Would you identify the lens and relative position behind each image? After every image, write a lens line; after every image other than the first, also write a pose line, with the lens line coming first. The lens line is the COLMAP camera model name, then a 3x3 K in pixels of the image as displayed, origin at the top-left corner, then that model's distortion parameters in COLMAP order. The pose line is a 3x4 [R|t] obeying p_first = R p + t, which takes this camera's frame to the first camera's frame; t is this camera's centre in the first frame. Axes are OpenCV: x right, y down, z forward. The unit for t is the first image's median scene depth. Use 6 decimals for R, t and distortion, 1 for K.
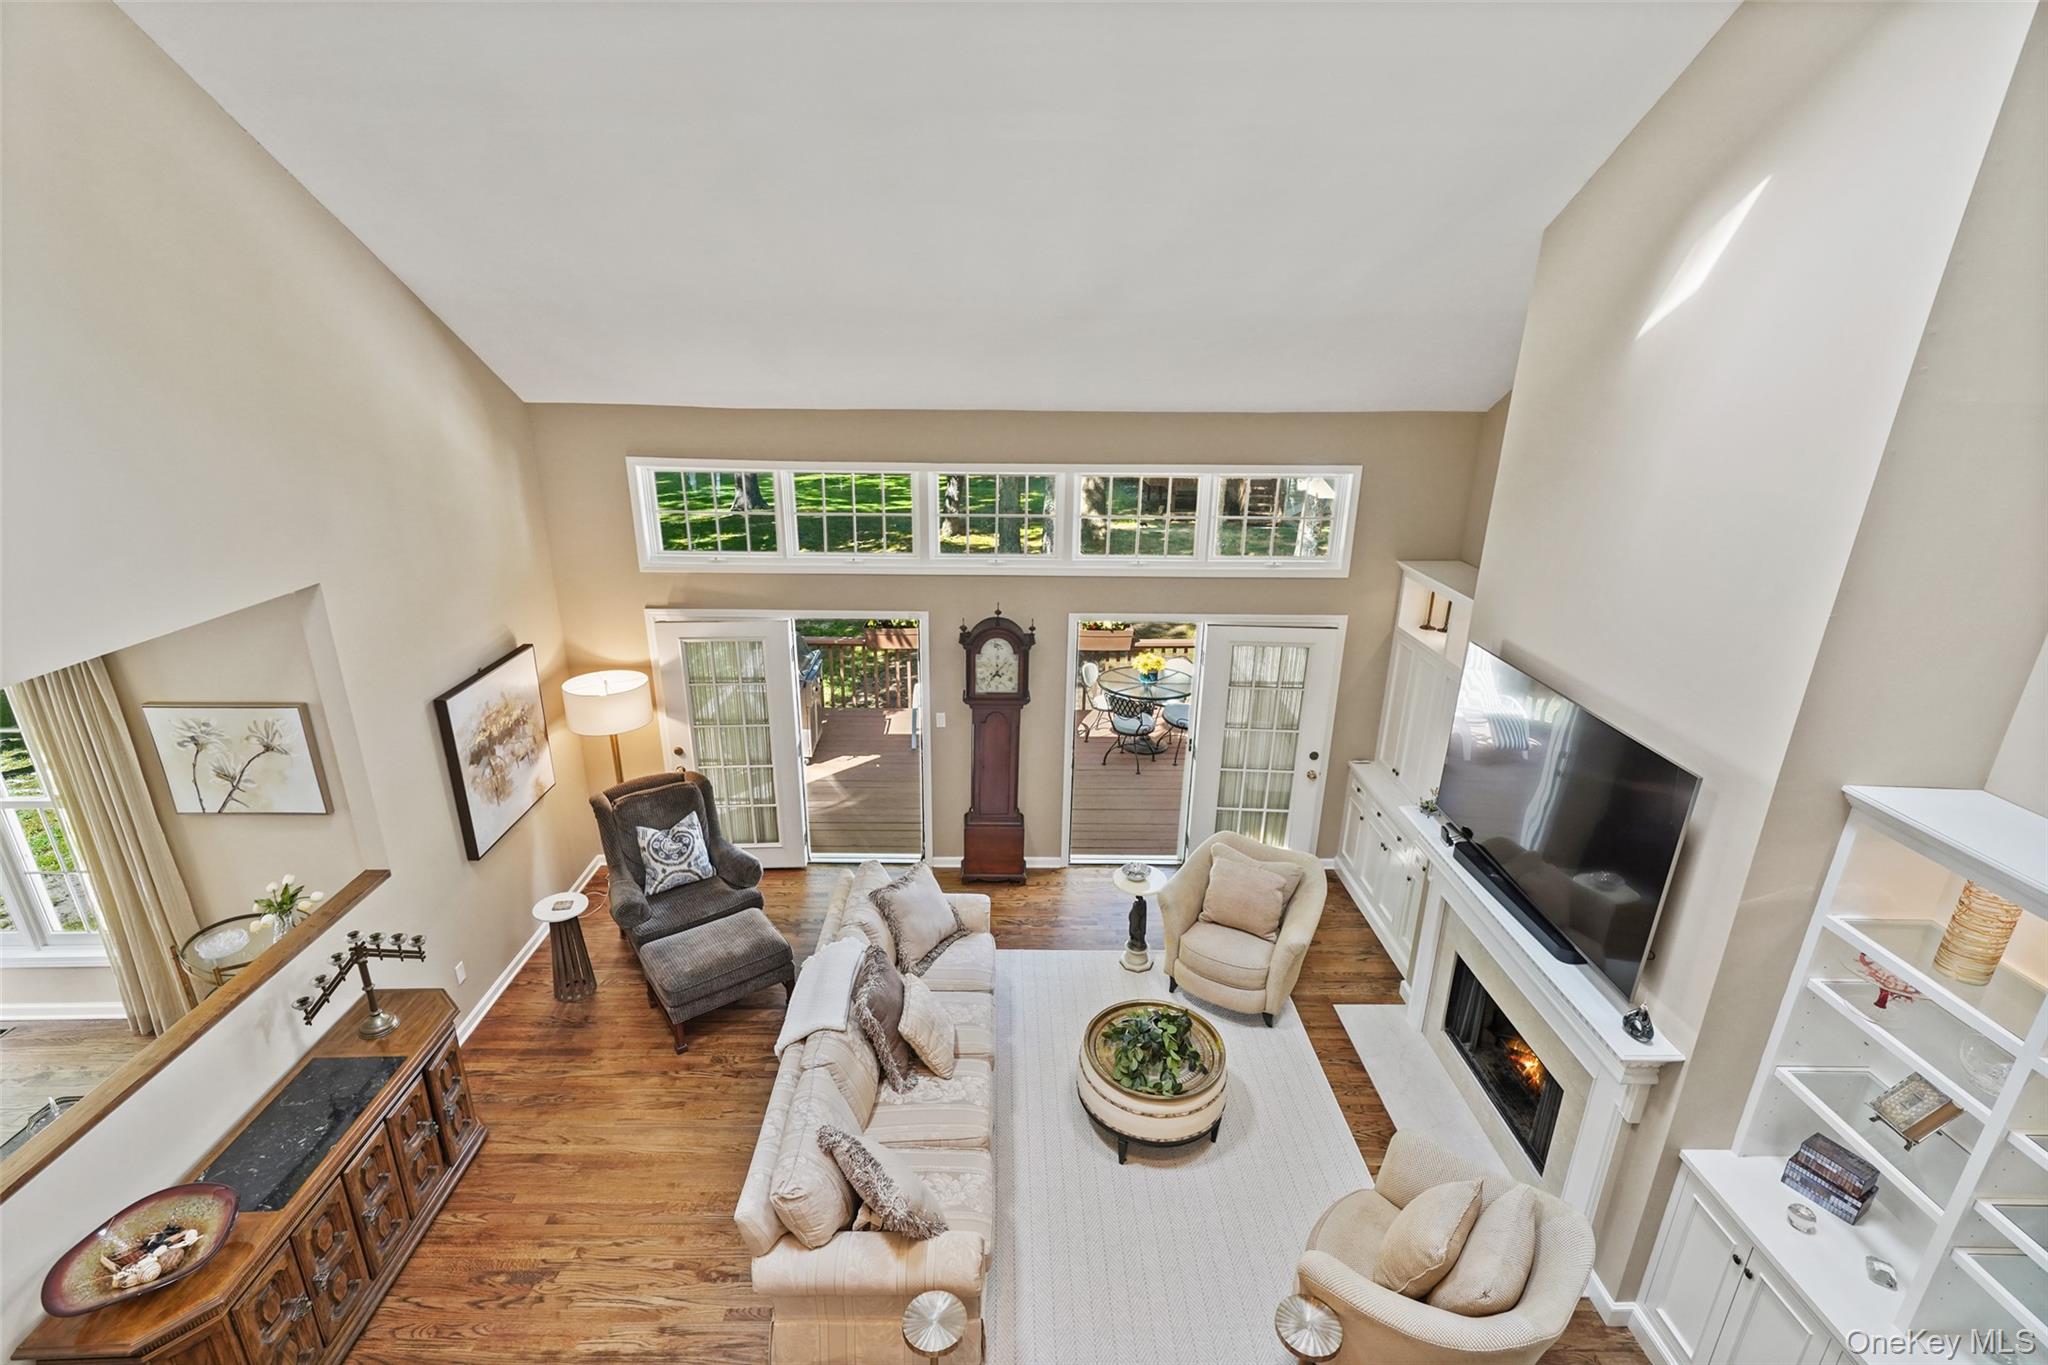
lens RADIAL K [[944.3, 0, 1010.5], [0, 944.3, 698.6], [0, 0, 1]] dist [0.013431, 0.000294]
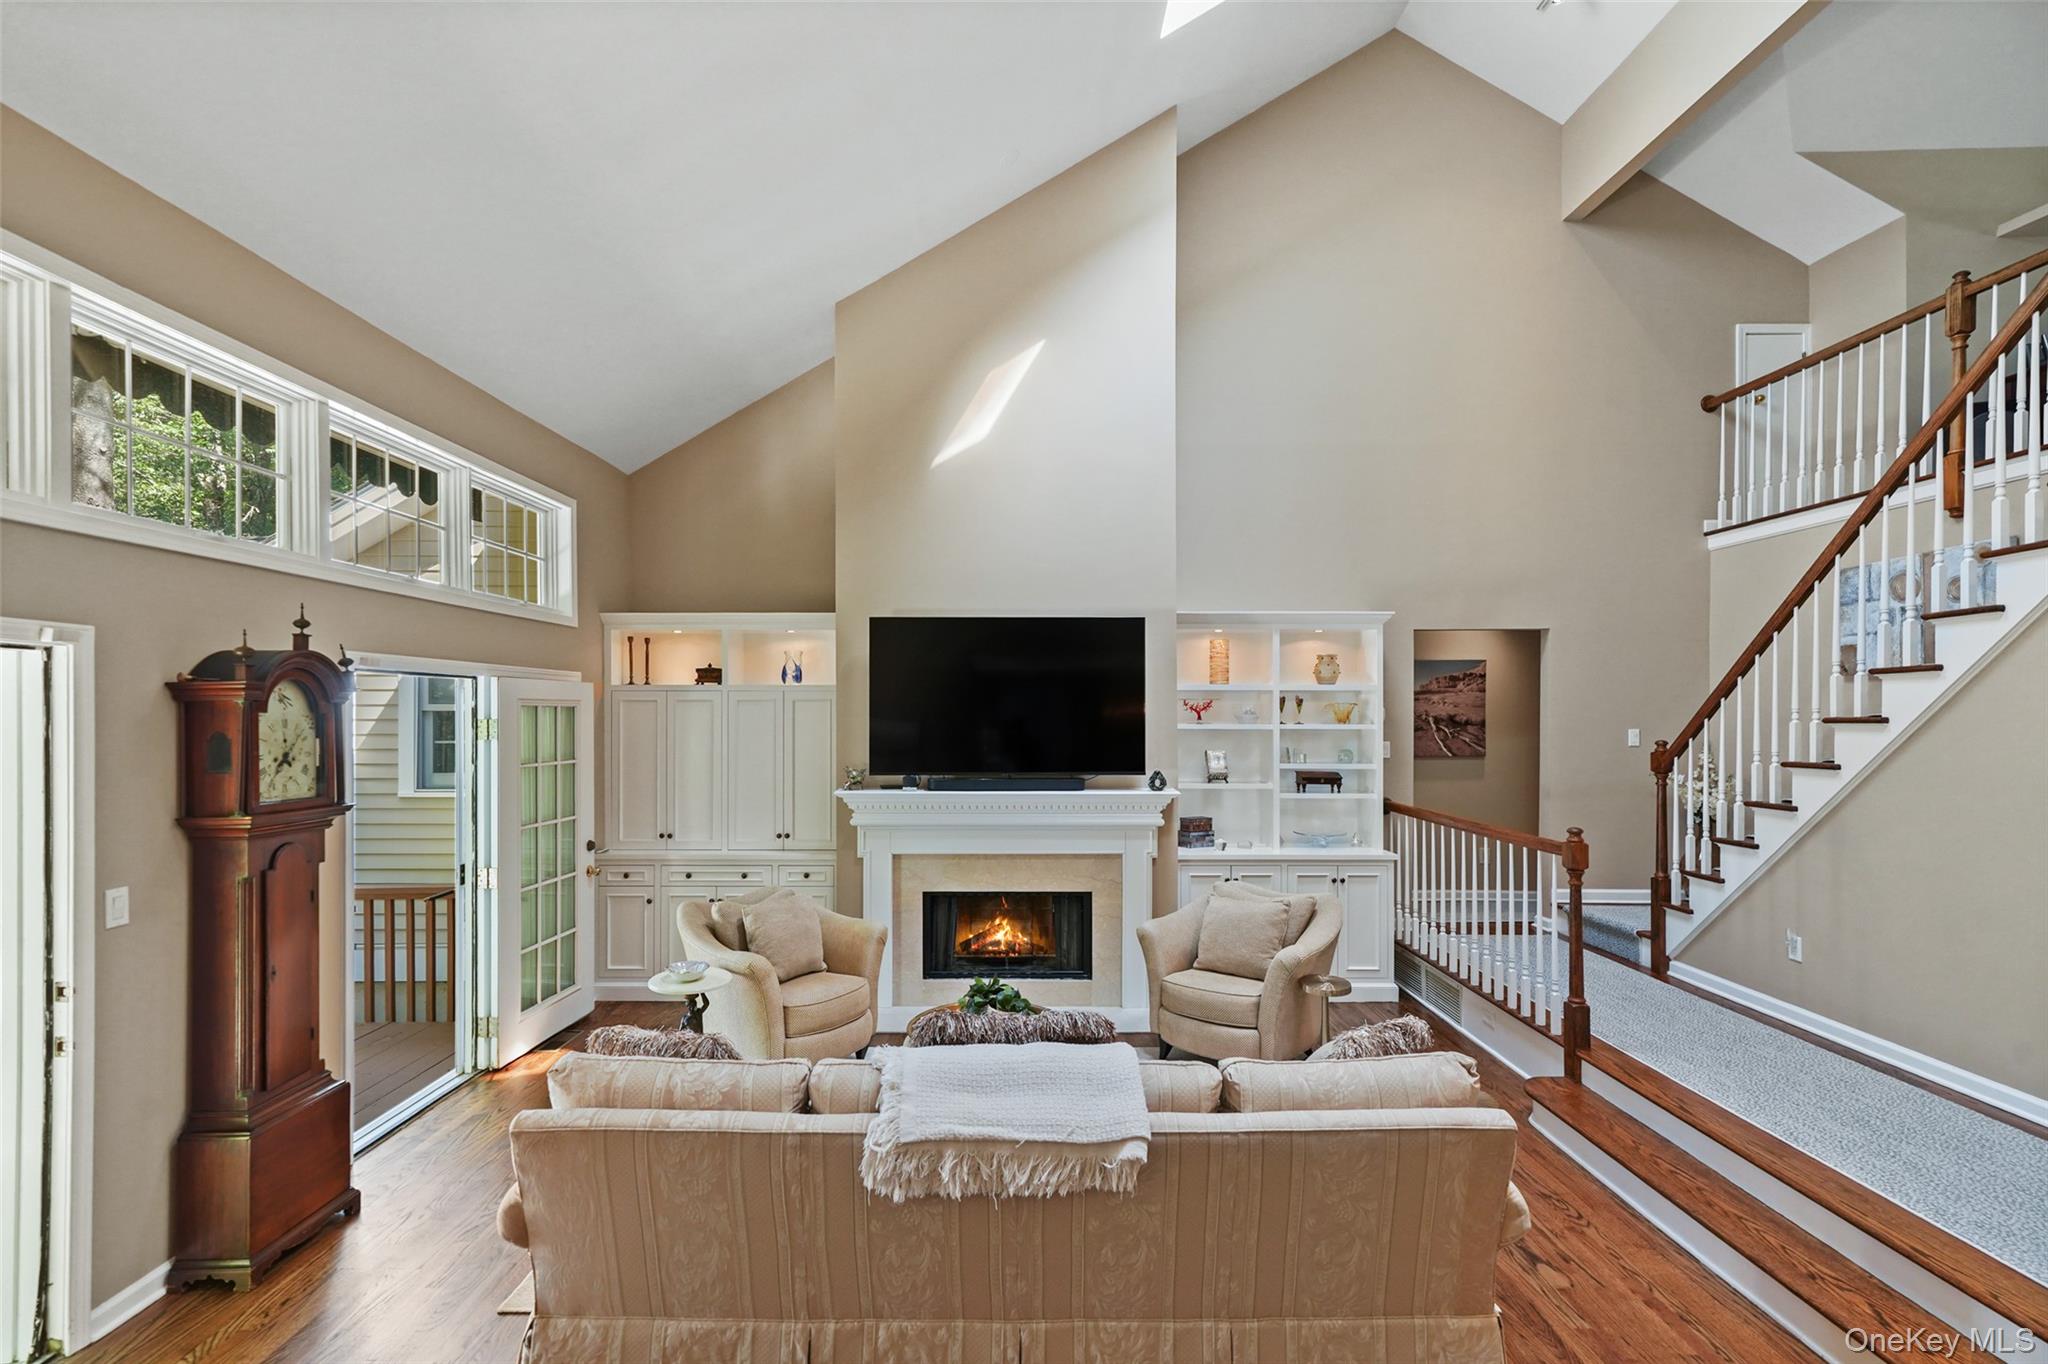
lens RADIAL K [[922.0, 0, 1009.9], [0, 922.0, 716.2], [0, 0, 1]] dist [0.003558, 0.000829]
pose [[0.016707, -0.019572, 0.999669, -0.562485], [0.339531, 0.940508, 0.012739, 0.085790], [-0.940446, 0.339206, 0.022358, 0.736223]]
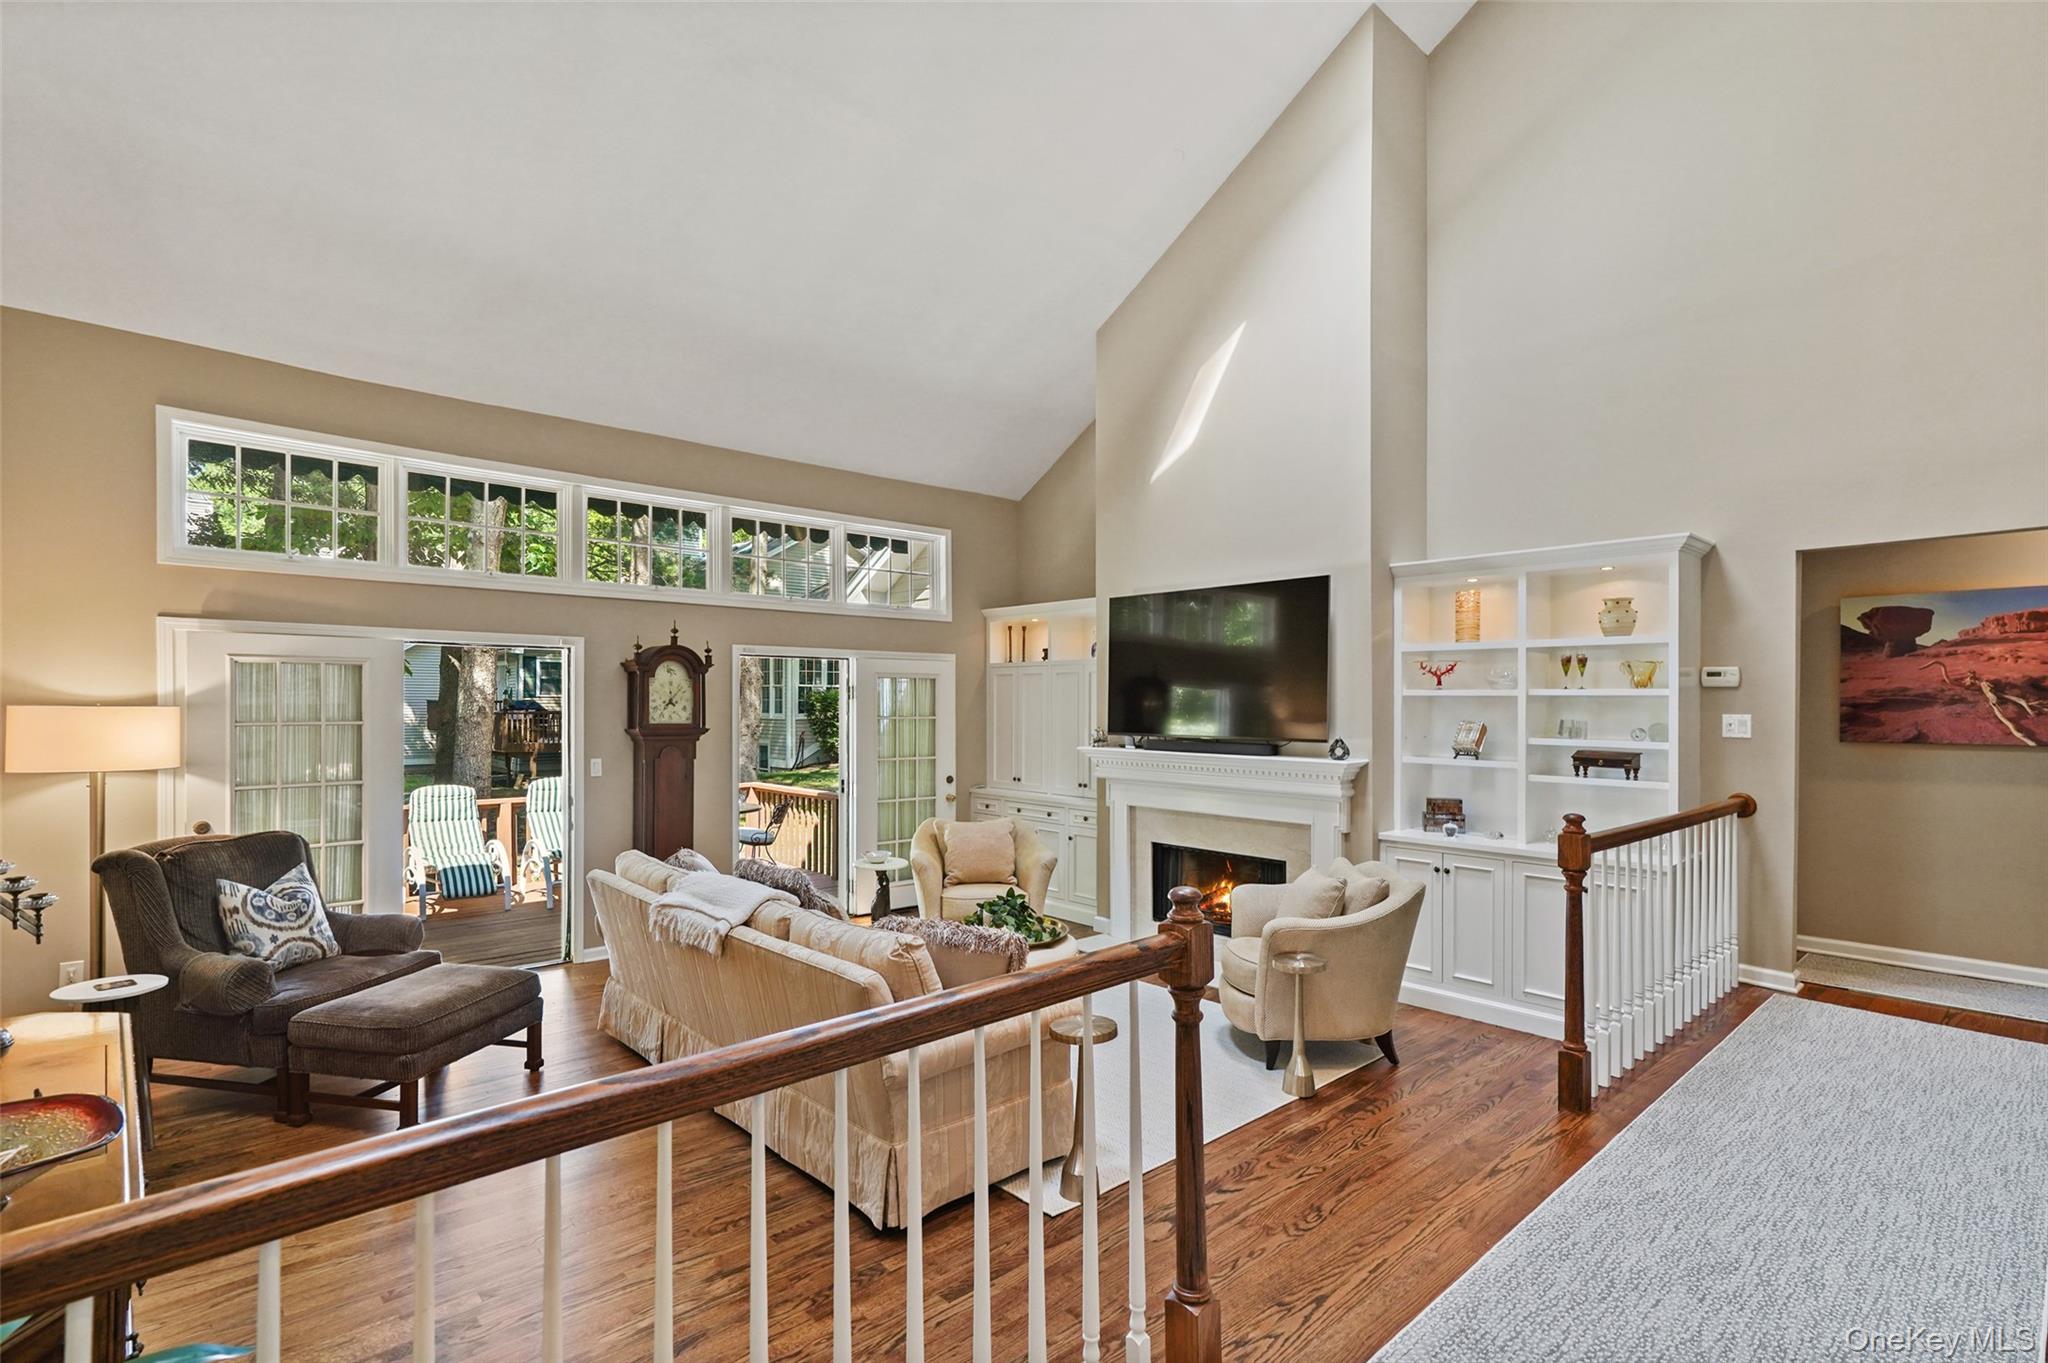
lens RADIAL K [[943.4, 0, 1026.4], [0, 943.4, 701.2], [0, 0, 1]] dist [0.000715, 0.000127]
pose [[0.744879, -0.014765, 0.667036, -0.431976], [0.235306, 0.941329, -0.241930, 0.324279], [-0.624329, 0.337166, 0.704651, 0.153378]]
